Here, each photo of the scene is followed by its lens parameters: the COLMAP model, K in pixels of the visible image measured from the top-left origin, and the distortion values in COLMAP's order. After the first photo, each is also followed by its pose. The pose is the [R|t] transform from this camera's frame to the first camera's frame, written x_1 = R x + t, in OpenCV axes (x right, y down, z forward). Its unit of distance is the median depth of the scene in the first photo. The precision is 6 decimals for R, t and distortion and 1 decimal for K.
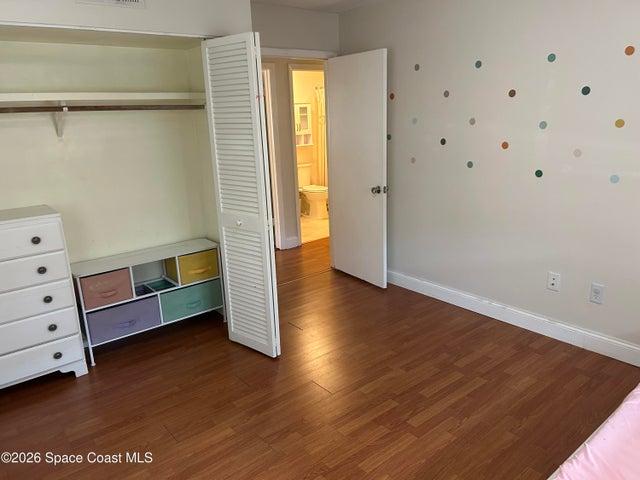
lens RADIAL K [[487.5, 0, 320.4], [0, 487.5, 240.4], [0, 0, 1]] dist [0.025408, 0.004575]
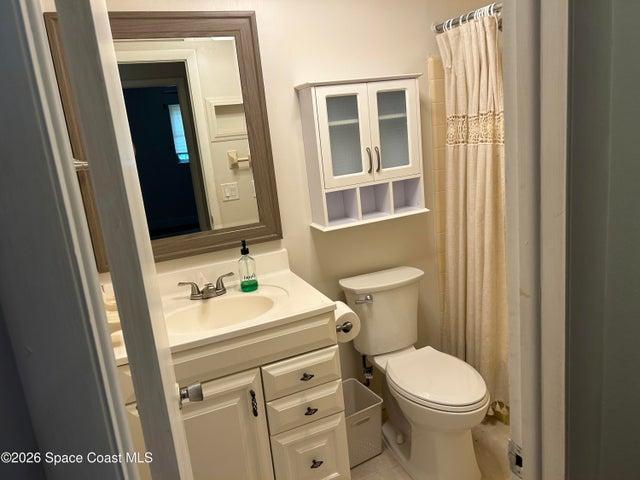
lens RADIAL K [[487.5, 0, 319.5], [0, 487.5, 239.2], [0, 0, 1]] dist [0.025408, 0.004575]
pose [[0.961789, 0.004384, -0.273758, 0.004329], [-0.004783, 0.999988, -0.000789, -0.179400], [0.273751, 0.002069, 0.961798, 0.689259]]
